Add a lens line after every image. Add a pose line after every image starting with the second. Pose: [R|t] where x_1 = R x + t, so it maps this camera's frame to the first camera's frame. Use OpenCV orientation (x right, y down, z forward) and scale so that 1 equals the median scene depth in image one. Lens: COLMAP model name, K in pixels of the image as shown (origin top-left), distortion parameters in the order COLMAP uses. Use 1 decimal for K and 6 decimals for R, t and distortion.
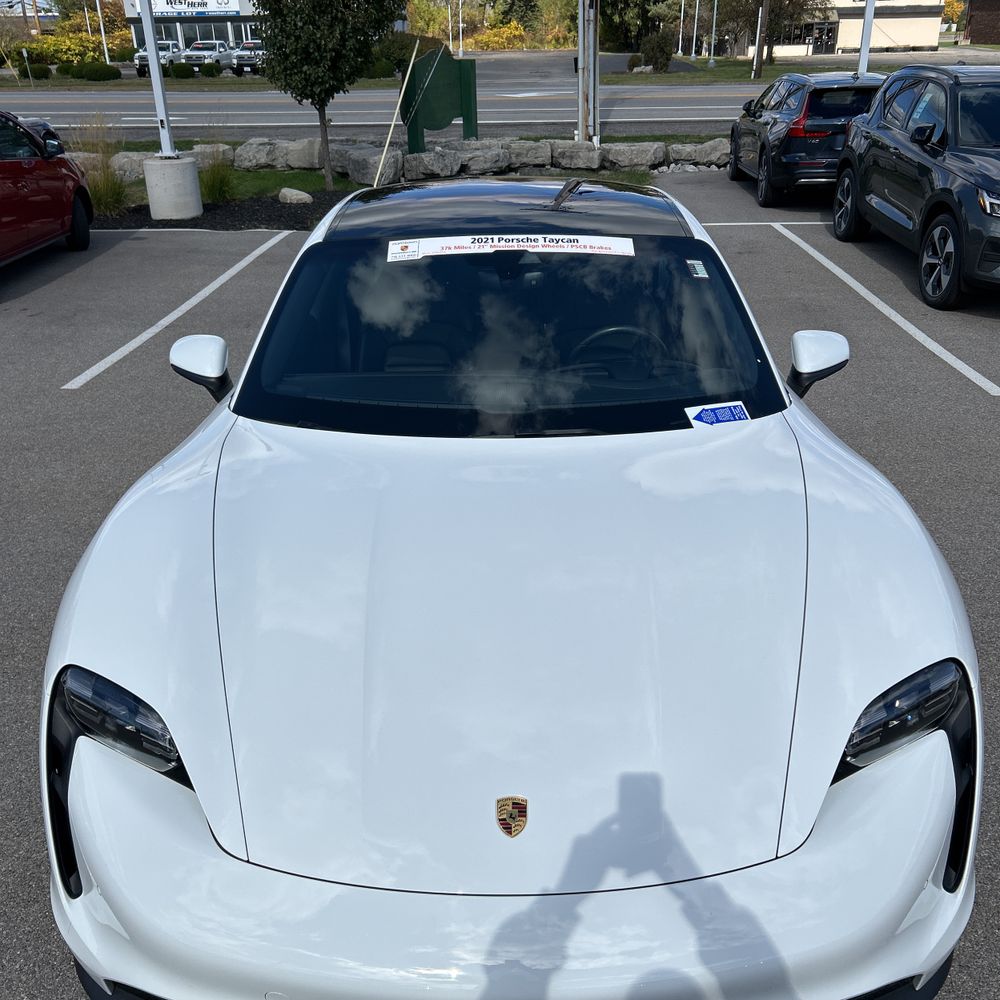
lens RADIAL K [[1003.8, 0, 504.5], [0, 1003.8, 503.2], [0, 0, 1]] dist [0.023567, -0.009964]
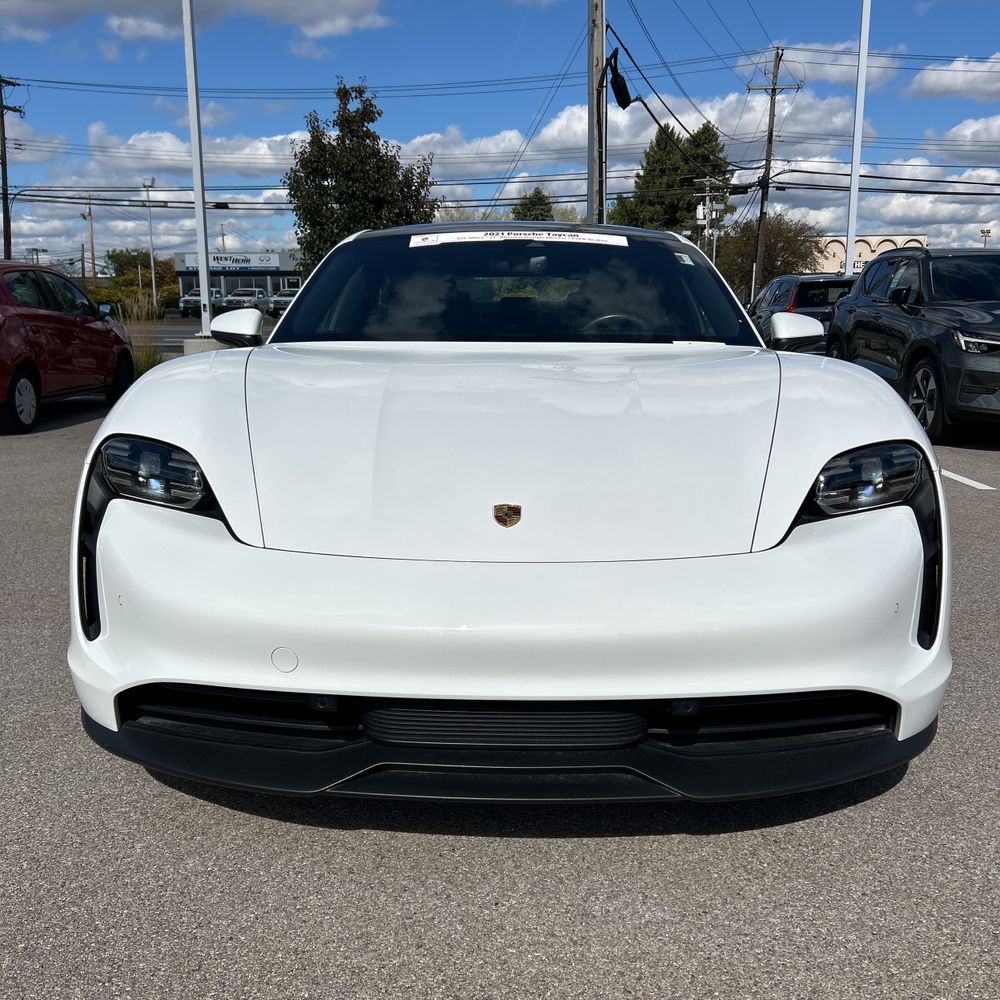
lens RADIAL K [[1003.8, 0, 504.5], [0, 1003.8, 503.2], [0, 0, 1]] dist [0.023567, -0.009964]
pose [[0.999769, 0.017550, -0.012403, 0.003916], [-0.019946, 0.972619, -0.231546, 0.122950], [0.007999, 0.231740, 0.972745, -0.013429]]
